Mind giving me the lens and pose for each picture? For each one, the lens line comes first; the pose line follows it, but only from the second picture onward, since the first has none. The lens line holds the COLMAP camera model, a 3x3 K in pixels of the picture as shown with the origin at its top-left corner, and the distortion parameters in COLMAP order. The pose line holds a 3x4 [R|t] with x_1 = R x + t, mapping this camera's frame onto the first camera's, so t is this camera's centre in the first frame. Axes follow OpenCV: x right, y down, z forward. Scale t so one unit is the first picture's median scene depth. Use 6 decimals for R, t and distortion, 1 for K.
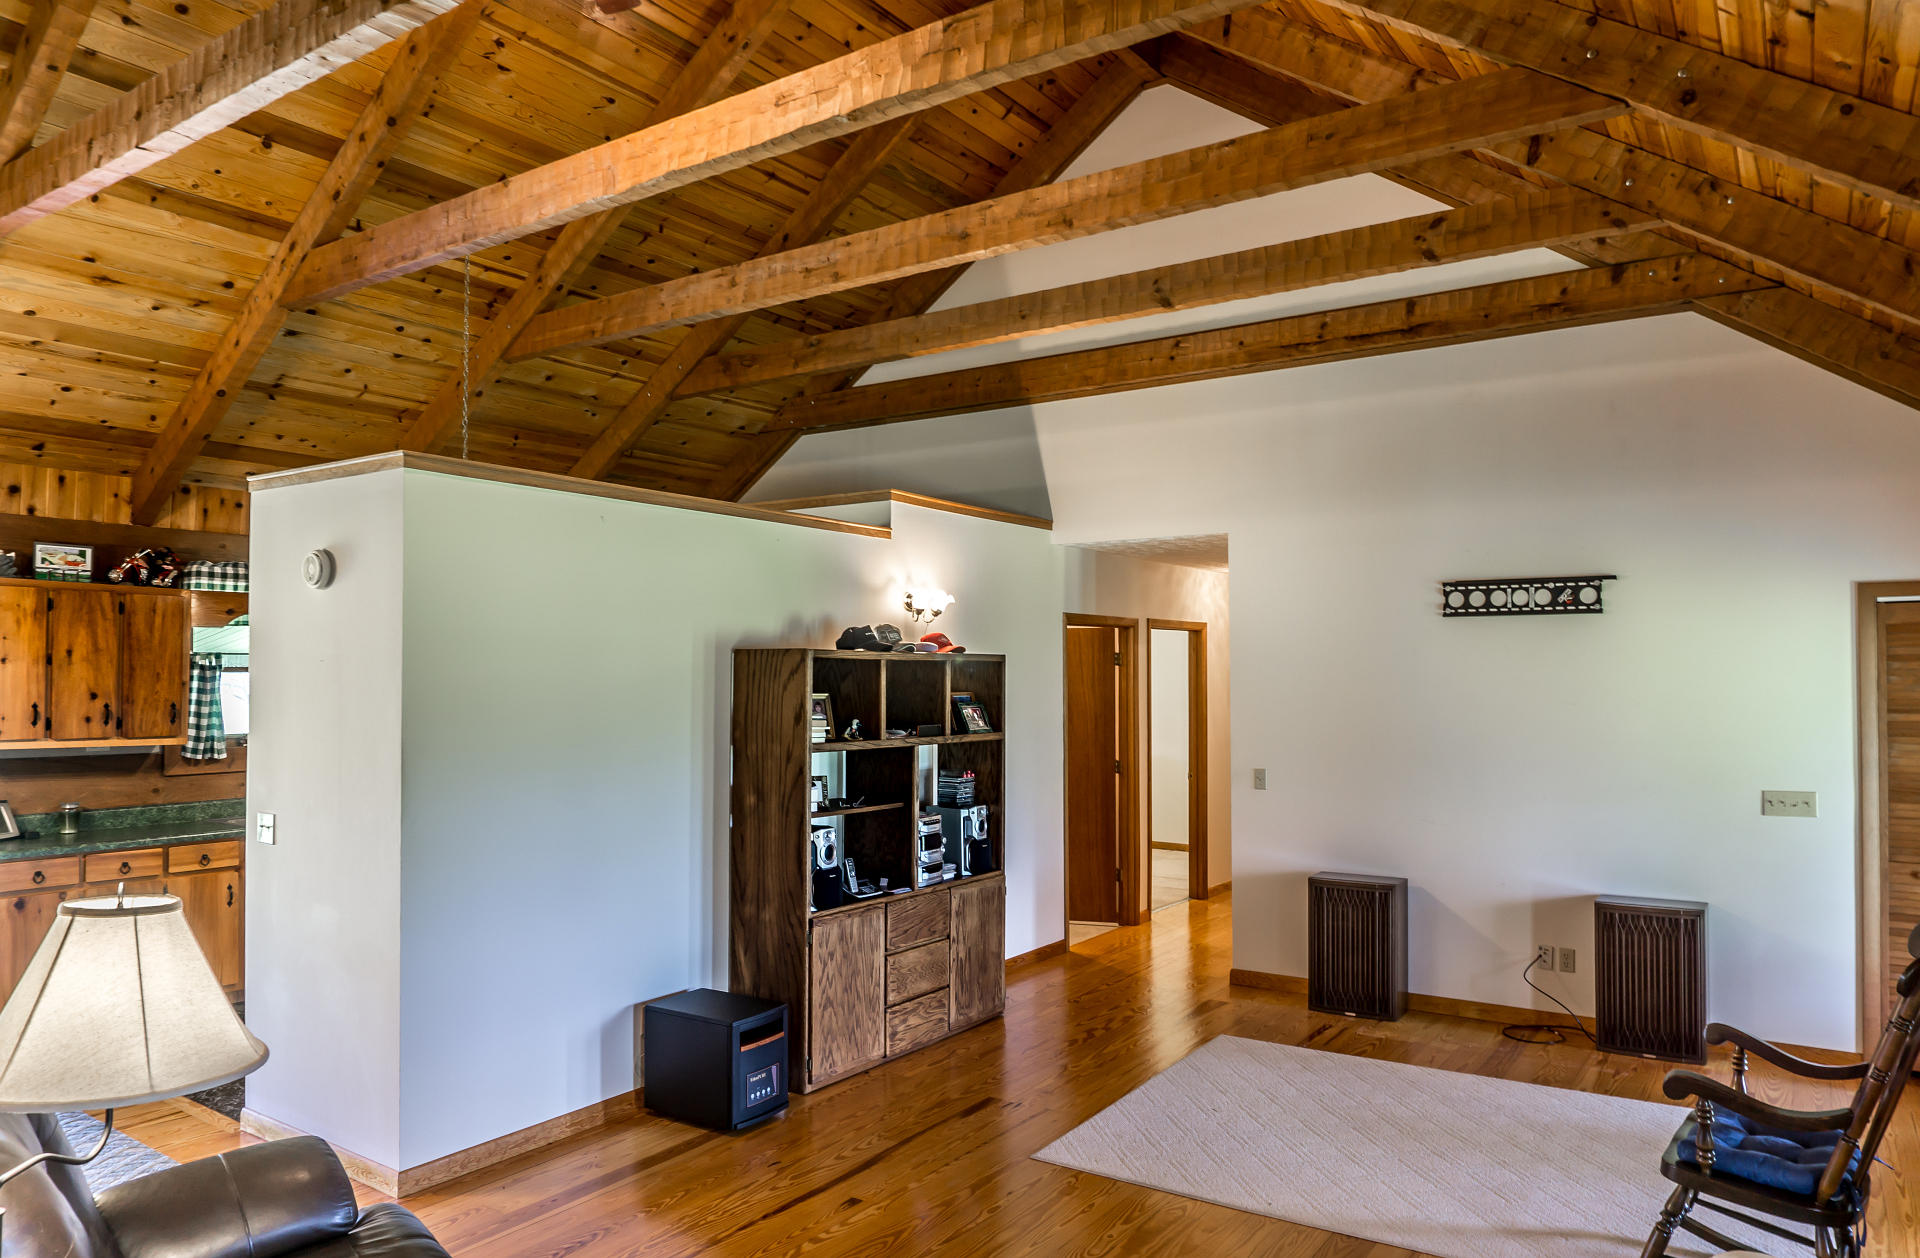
lens RADIAL K [[1278.8, 0, 950.1], [0, 1278.8, 644.2], [0, 0, 1]] dist [-0.014668, -0.004095]
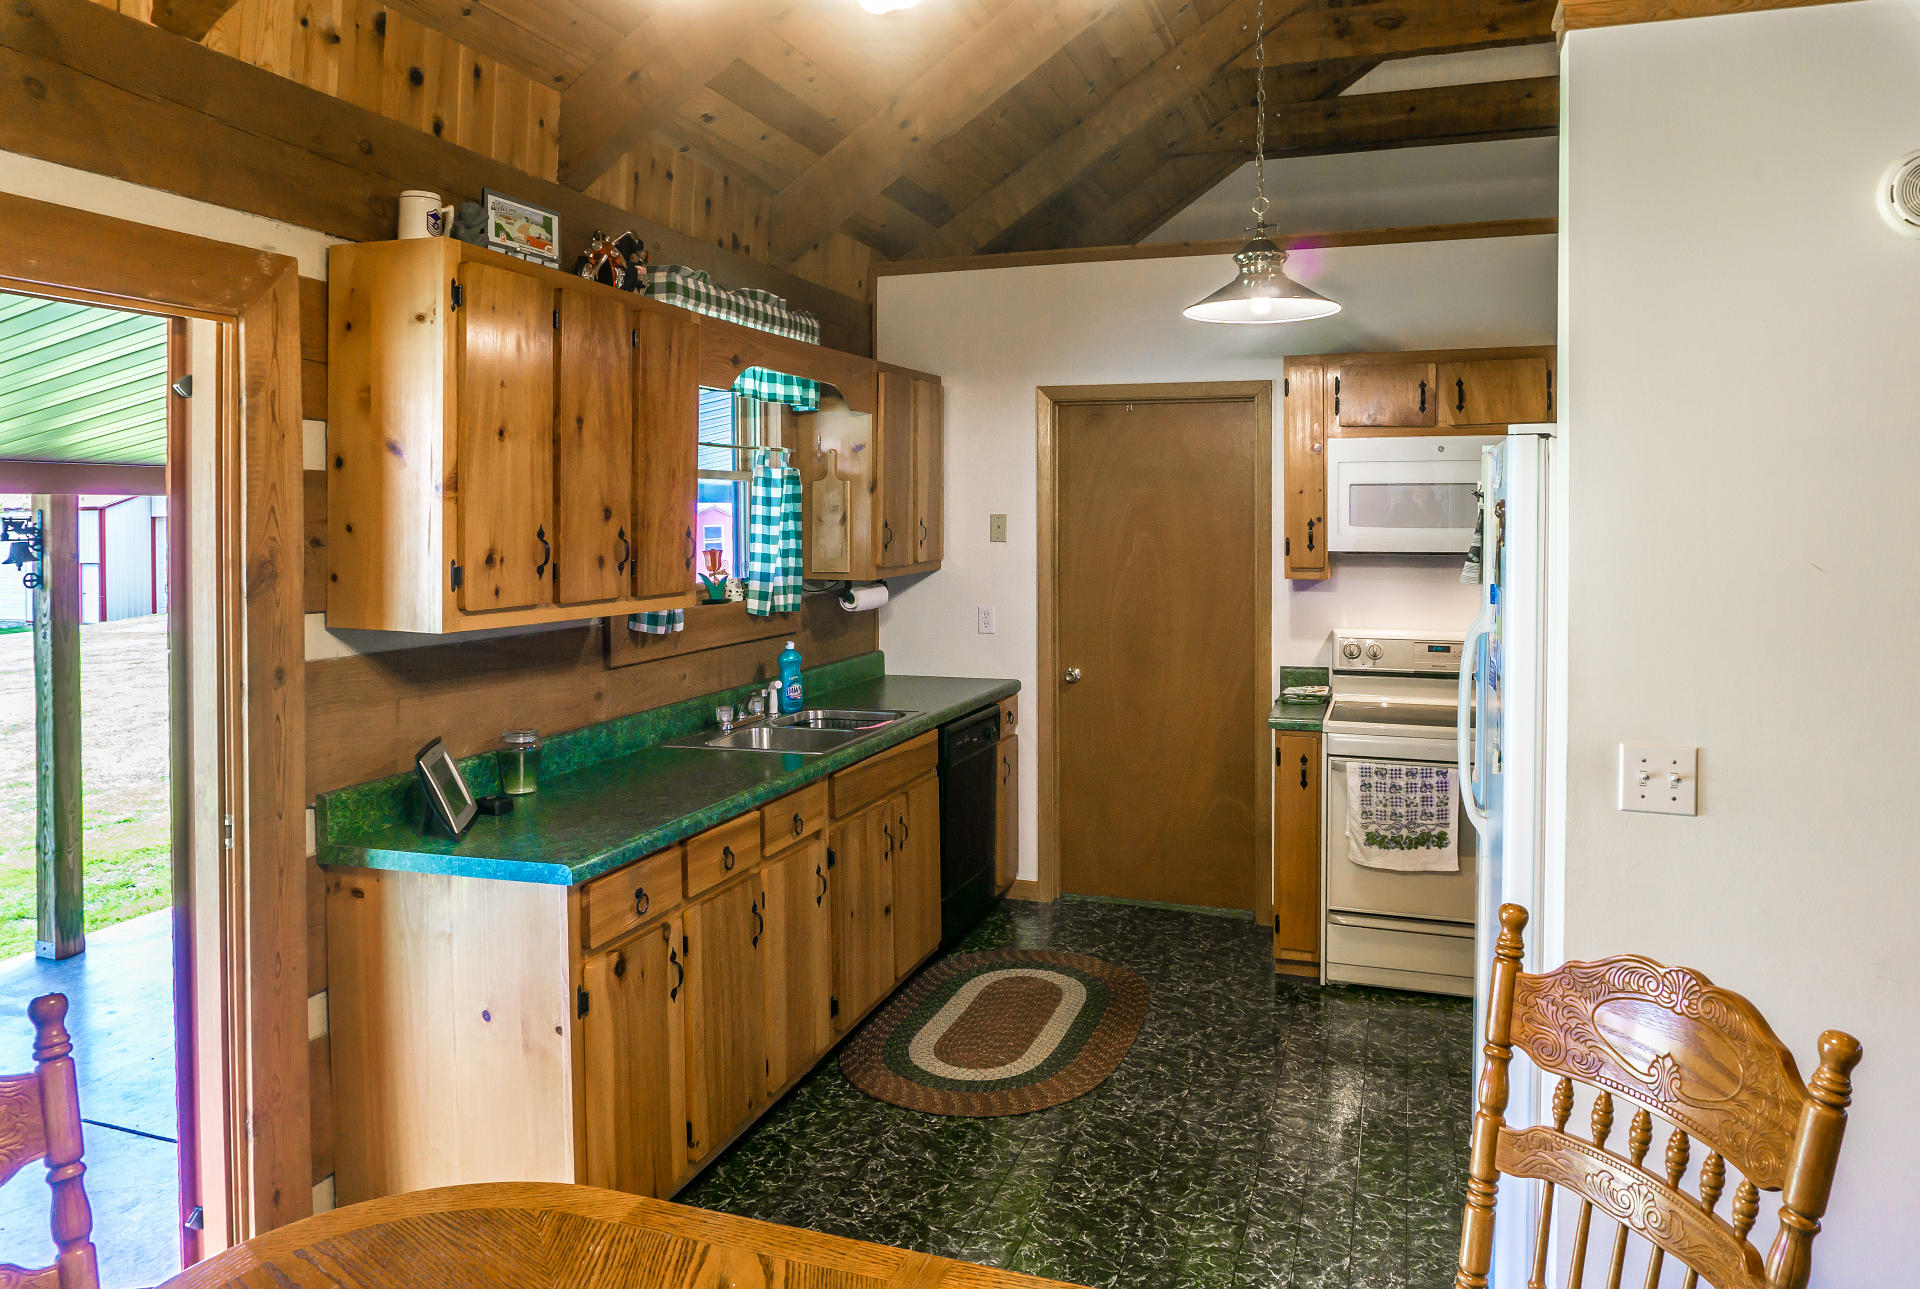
lens RADIAL K [[1292.3, 0, 960.5], [0, 1292.3, 526.4], [0, 0, 1]] dist [-0.014613, 0.000099]
pose [[0.962941, -0.008509, 0.269576, -0.696479], [0.000605, 0.999568, 0.029389, 0.032259], [-0.269710, -0.028137, 0.962531, 0.494923]]
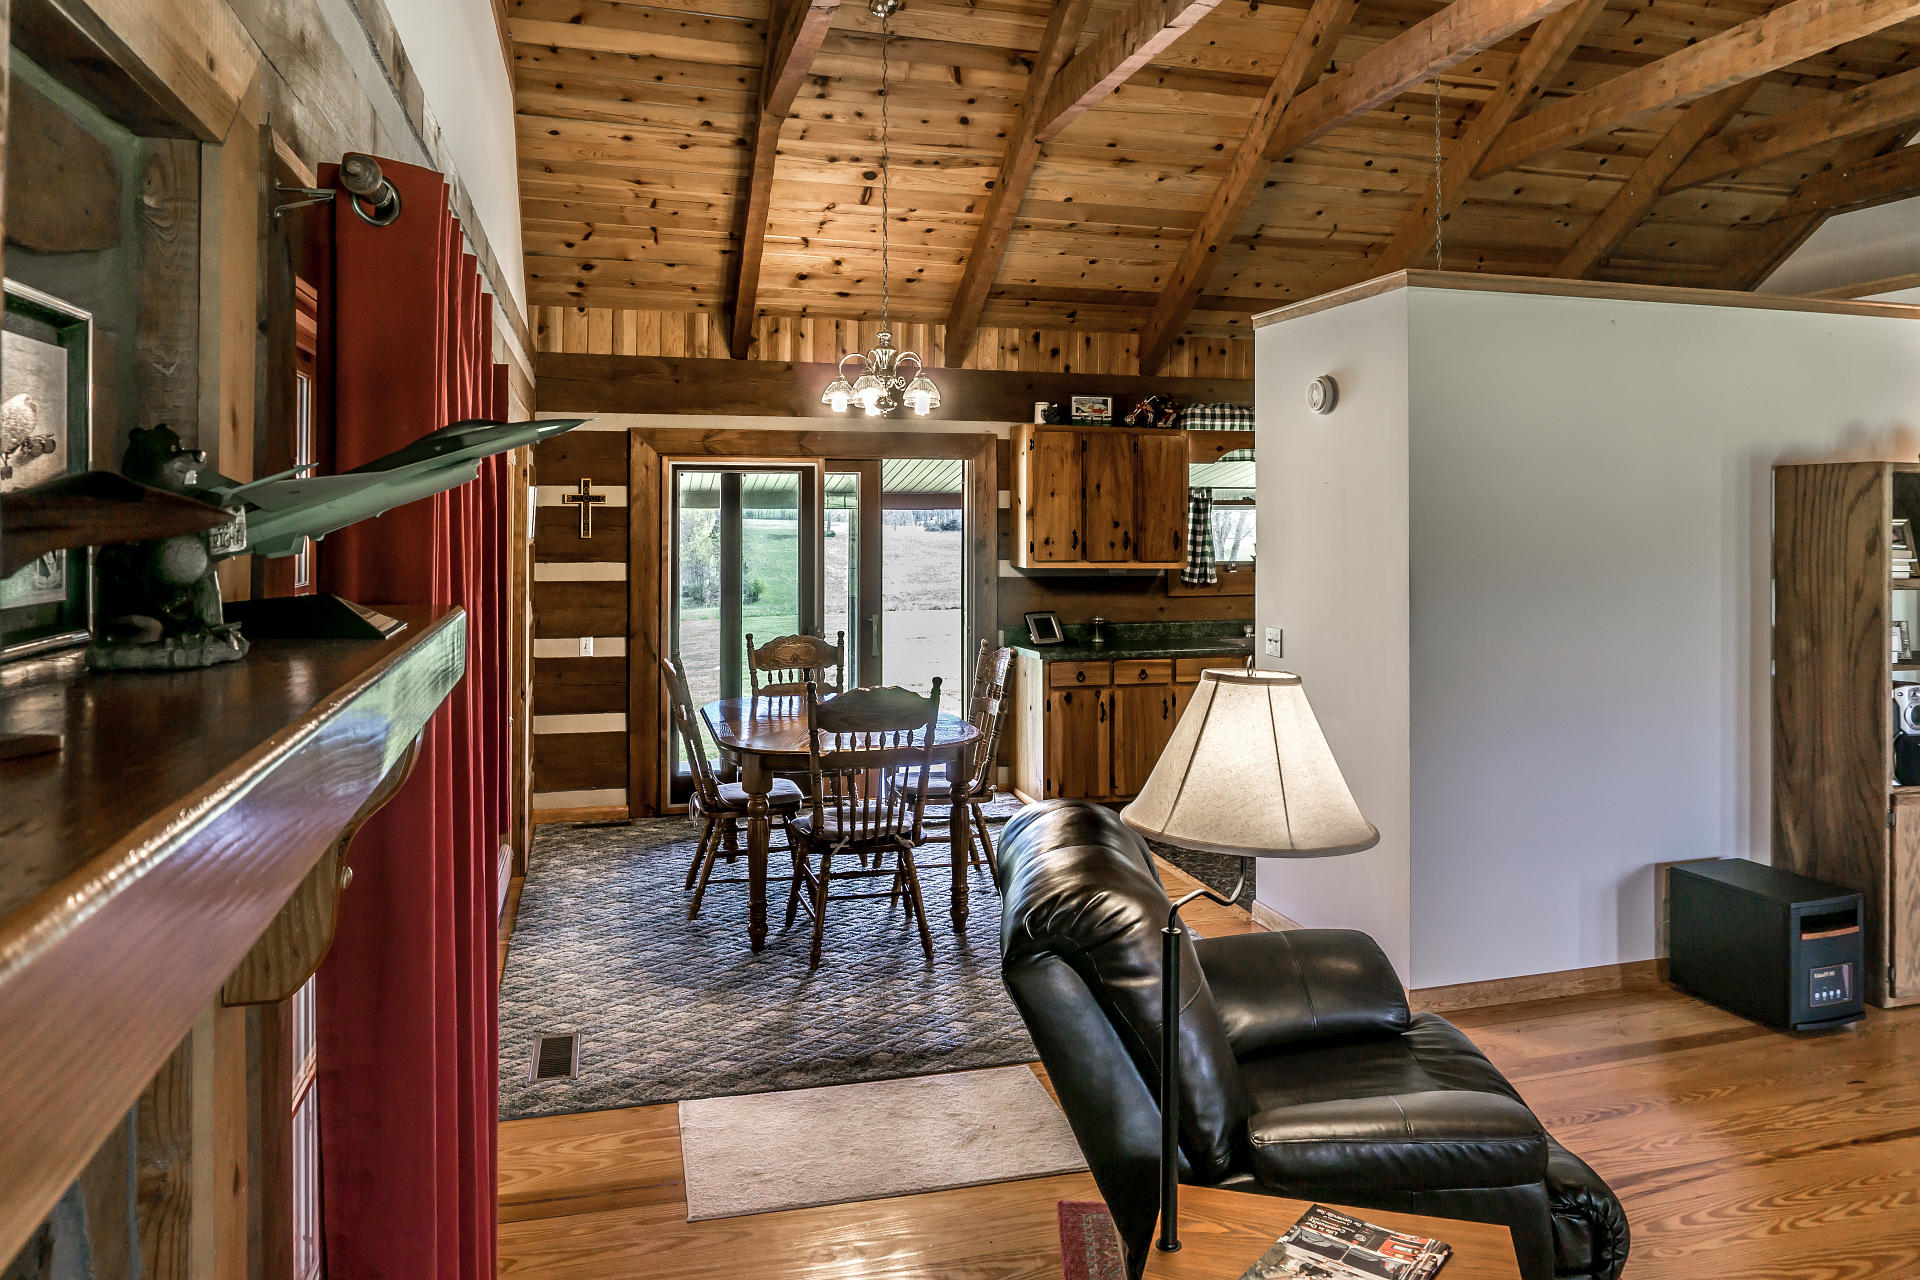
lens RADIAL K [[1290.0, 0, 957.0], [0, 1290.0, 502.6], [0, 0, 1]] dist [-0.005920, -0.003255]
pose [[0.774457, -0.009210, -0.632560, -0.042759], [0.015302, 0.999874, 0.004177, 0.014043], [0.632442, -0.012914, 0.774500, -0.004844]]
